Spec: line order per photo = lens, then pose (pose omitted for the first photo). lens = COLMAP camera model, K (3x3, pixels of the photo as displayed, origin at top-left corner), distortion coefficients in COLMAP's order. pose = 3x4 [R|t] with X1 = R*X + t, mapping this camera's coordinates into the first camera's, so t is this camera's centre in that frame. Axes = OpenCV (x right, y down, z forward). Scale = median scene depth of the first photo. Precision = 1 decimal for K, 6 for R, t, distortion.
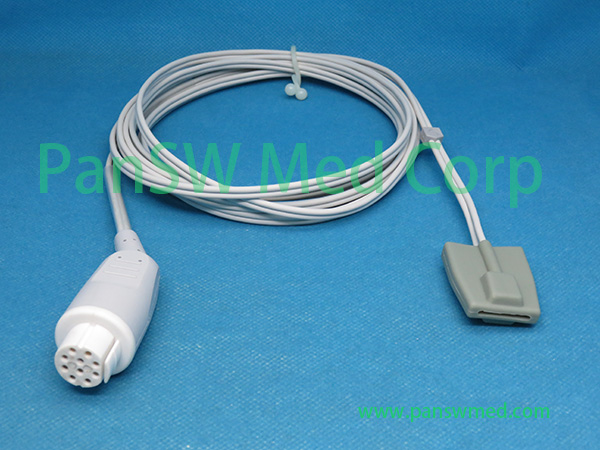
lens RADIAL K [[840.2, 0, 278.3], [0, 840.2, 255.5], [0, 0, 1]] dist [-0.065800, 0.000000]
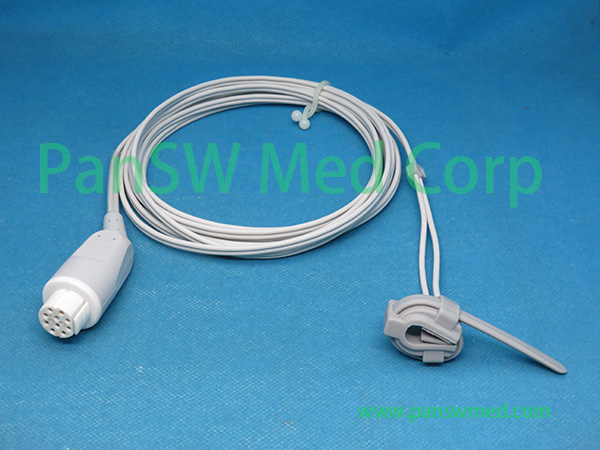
lens RADIAL K [[840.2, 0, 292.1], [0, 840.2, 202.4], [0, 0, 1]] dist [-0.065800, 0.000000]
pose [[0.999446, 0.022652, 0.024391, 0.086851], [-0.023317, 0.999354, 0.027336, -0.073852], [-0.023756, -0.027890, 0.999329, -0.316353]]
